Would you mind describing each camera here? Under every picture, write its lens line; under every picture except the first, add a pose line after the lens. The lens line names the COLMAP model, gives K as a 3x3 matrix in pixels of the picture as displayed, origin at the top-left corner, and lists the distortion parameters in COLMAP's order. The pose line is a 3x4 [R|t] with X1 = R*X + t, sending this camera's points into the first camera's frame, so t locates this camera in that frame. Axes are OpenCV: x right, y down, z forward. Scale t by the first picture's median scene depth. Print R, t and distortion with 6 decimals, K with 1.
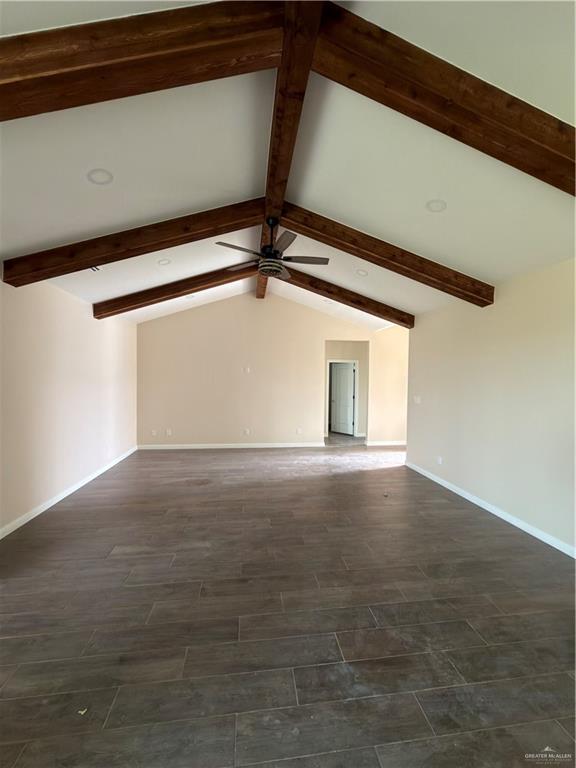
lens RADIAL K [[306.7, 0, 288.0], [0, 306.7, 384.0], [0, 0, 1]] dist [0.000880, 0.000023]
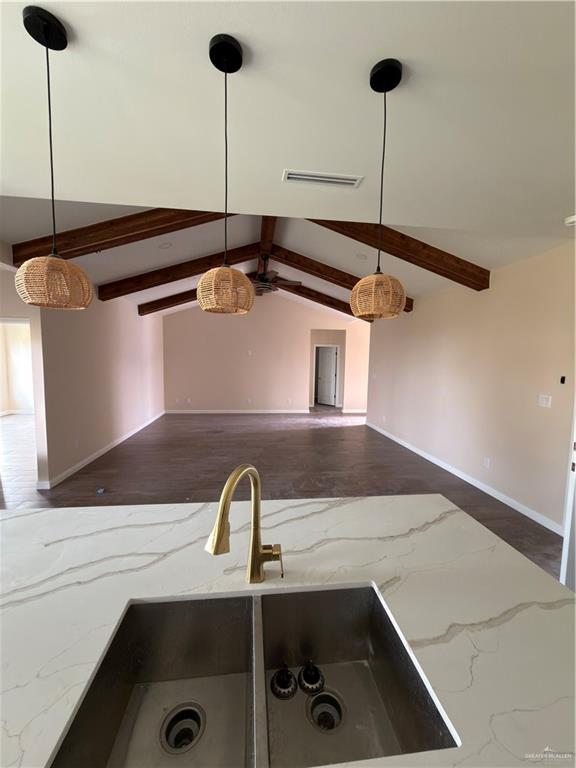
lens RADIAL K [[306.7, 0, 288.0], [0, 306.7, 384.0], [0, 0, 1]] dist [0.000880, 0.000023]
pose [[0.999950, 0.007010, -0.007146, 0.042867], [-0.006558, 0.998085, 0.061510, 0.004718], [0.007564, -0.061460, 0.998081, -0.303476]]
